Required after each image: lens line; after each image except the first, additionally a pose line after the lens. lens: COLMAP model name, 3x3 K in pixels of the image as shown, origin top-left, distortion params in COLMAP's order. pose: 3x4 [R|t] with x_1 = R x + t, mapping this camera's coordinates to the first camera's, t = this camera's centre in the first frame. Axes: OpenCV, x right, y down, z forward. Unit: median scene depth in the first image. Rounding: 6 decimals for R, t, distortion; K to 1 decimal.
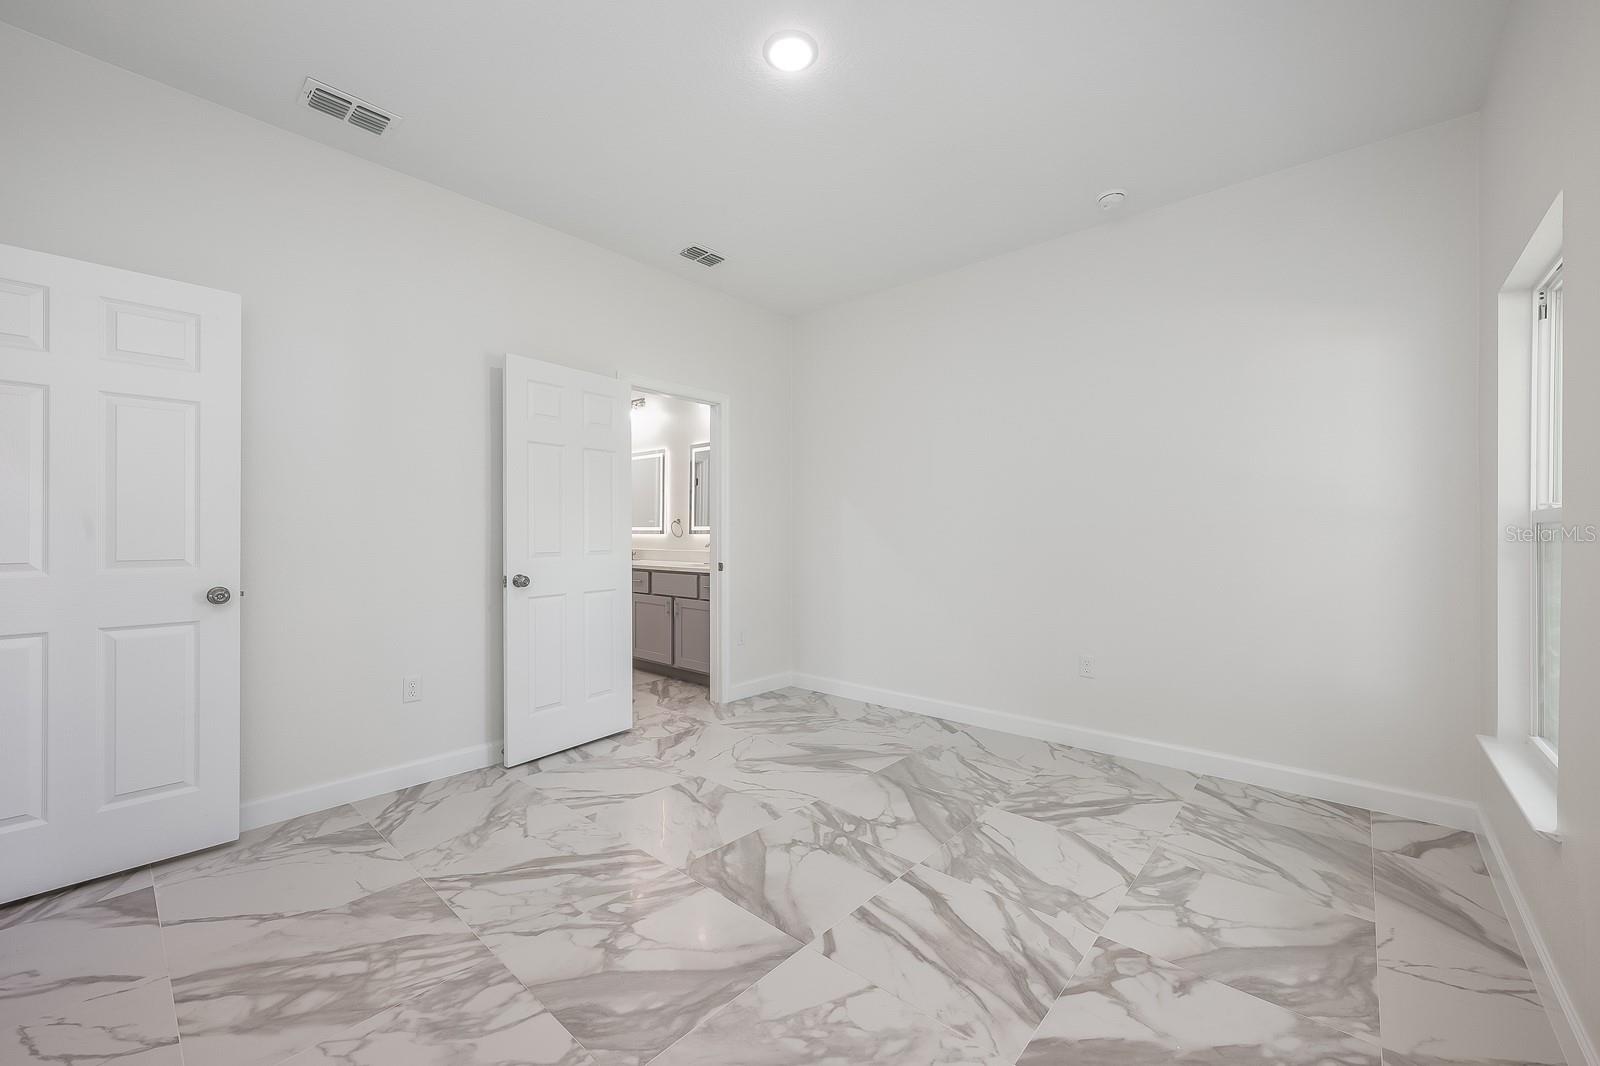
lens RADIAL K [[632.0, 0, 792.1], [0, 632.0, 535.6], [0, 0, 1]] dist [-0.014571, 0.000665]
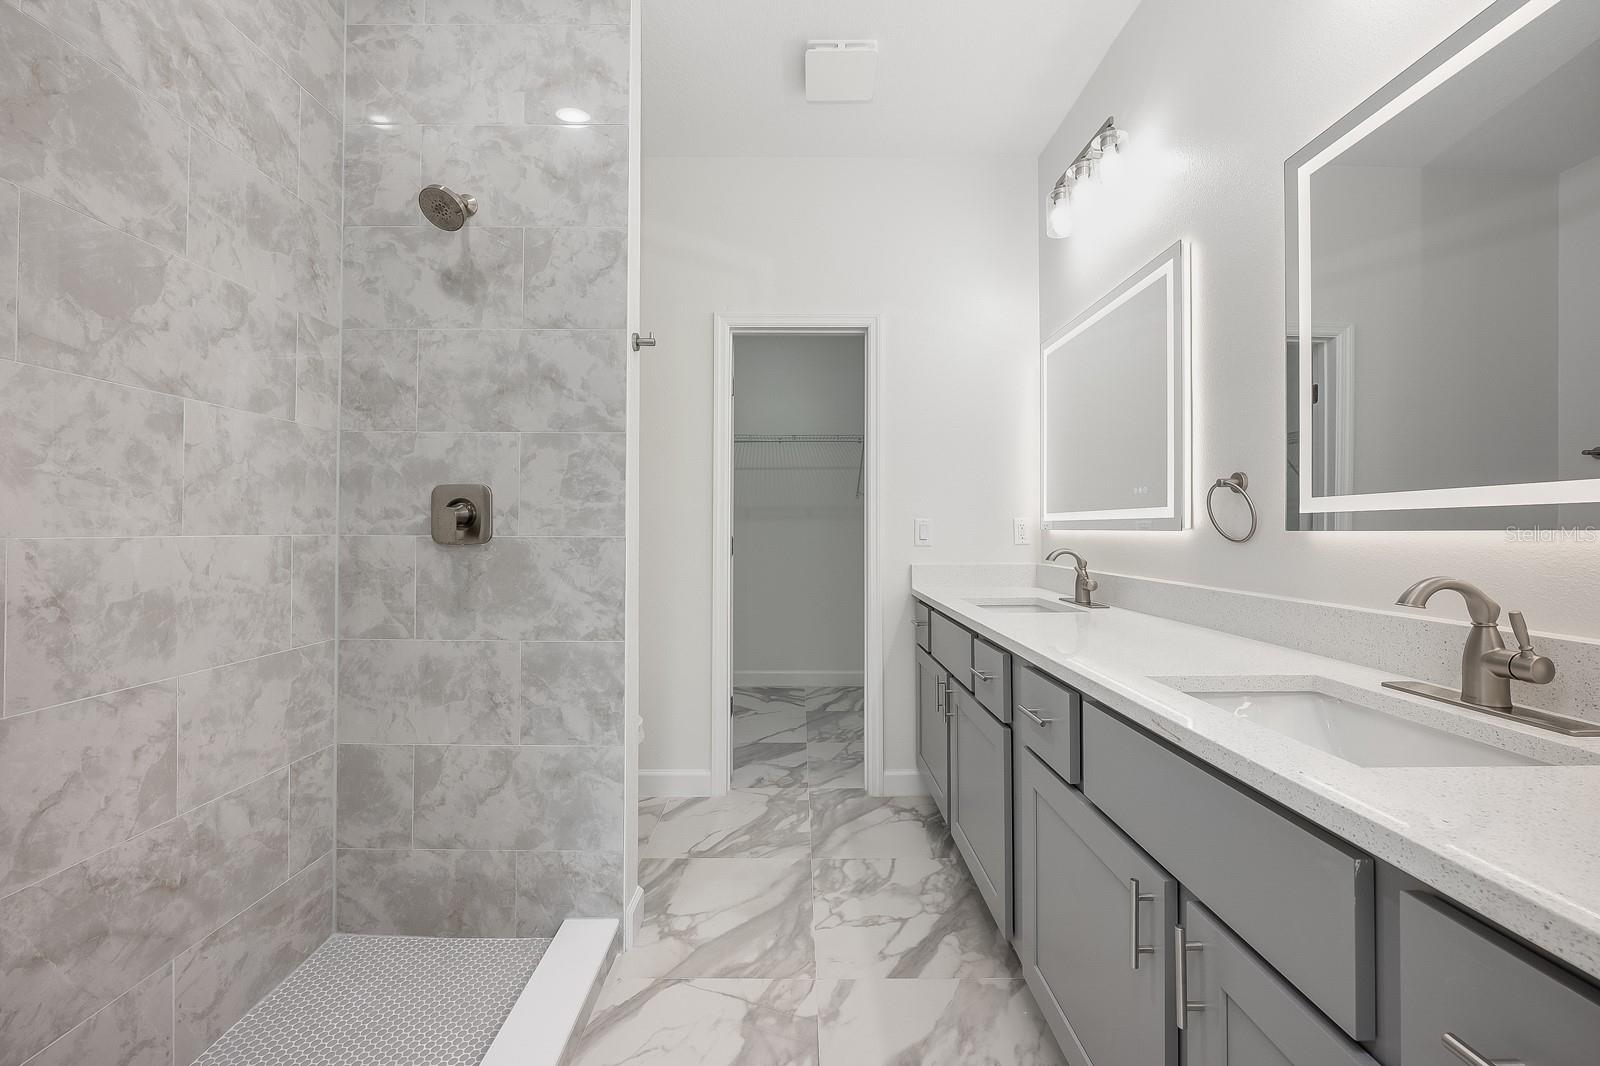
lens RADIAL K [[632.0, 0, 798.5], [0, 632.0, 520.0], [0, 0, 1]] dist [-0.014571, 0.000665]
pose [[0.672508, -0.010079, -0.740021, -0.278481], [-0.002346, 0.999873, -0.015750, -0.005467], [0.740086, 0.012328, 0.672399, 1.759967]]
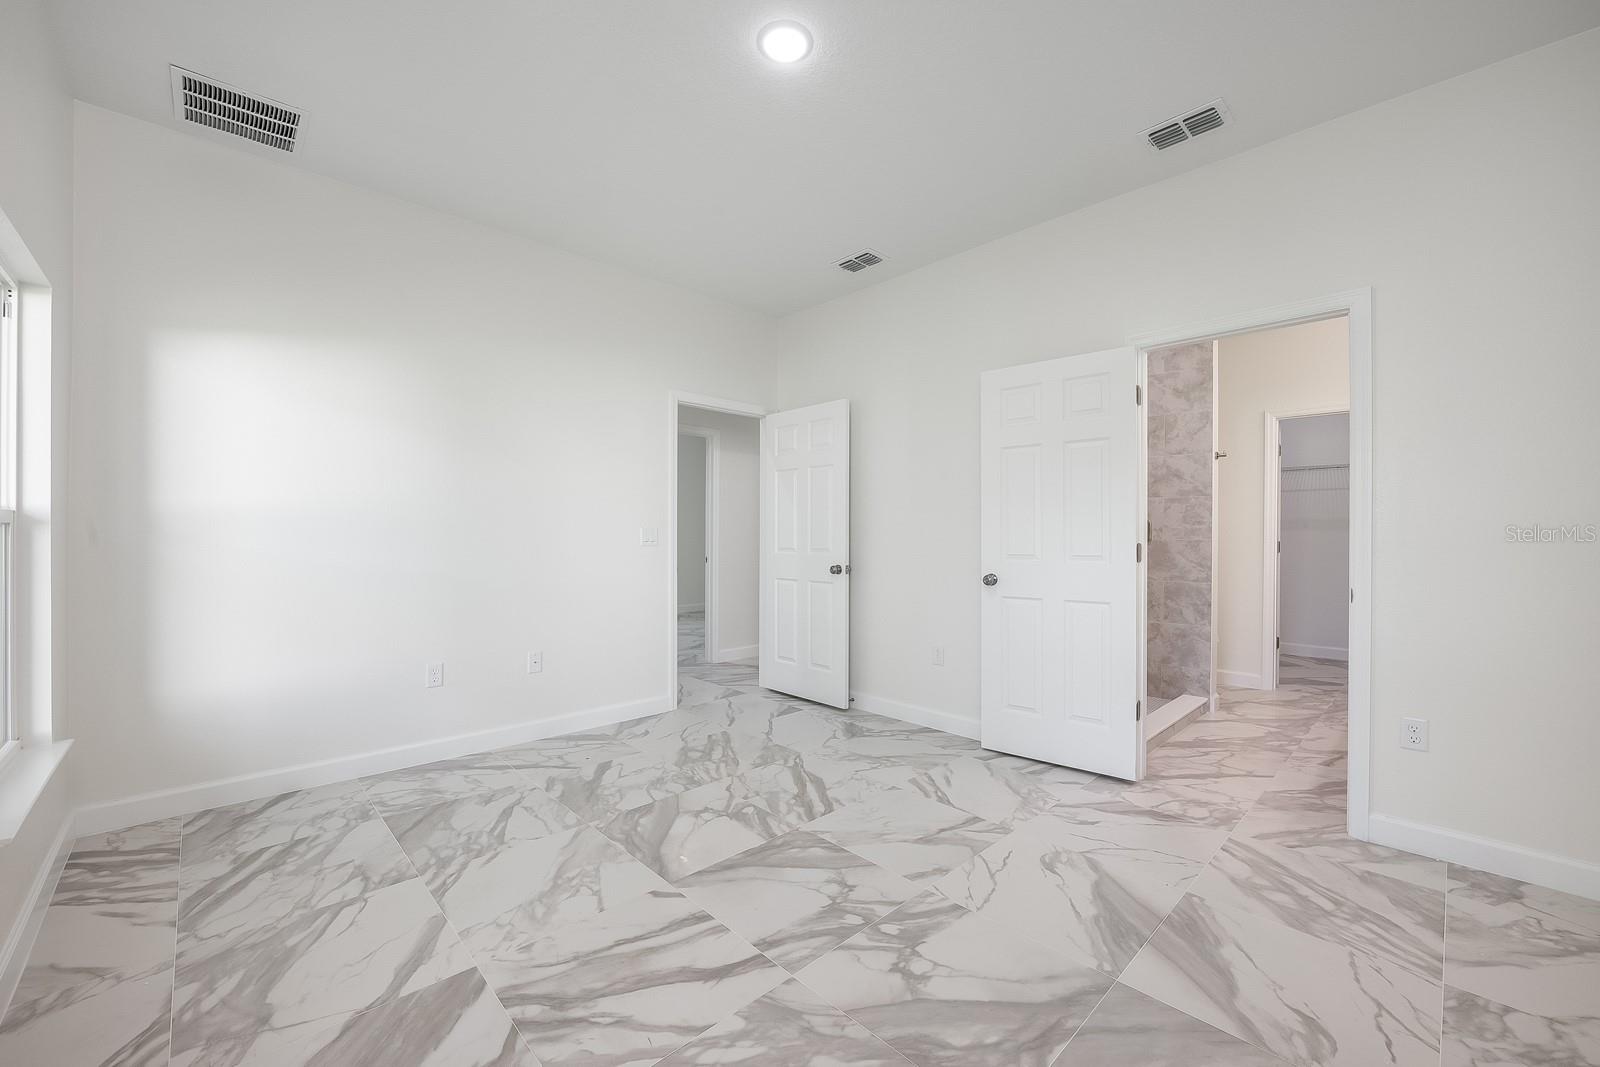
lens RADIAL K [[632.0, 0, 799.3], [0, 632.0, 535.7], [0, 0, 1]] dist [-0.014571, 0.000665]
pose [[-0.074562, 0.003381, -0.997211, 0.938388], [-0.006104, 0.999974, 0.003847, -0.008526], [0.997198, 0.006374, -0.074540, 1.050494]]
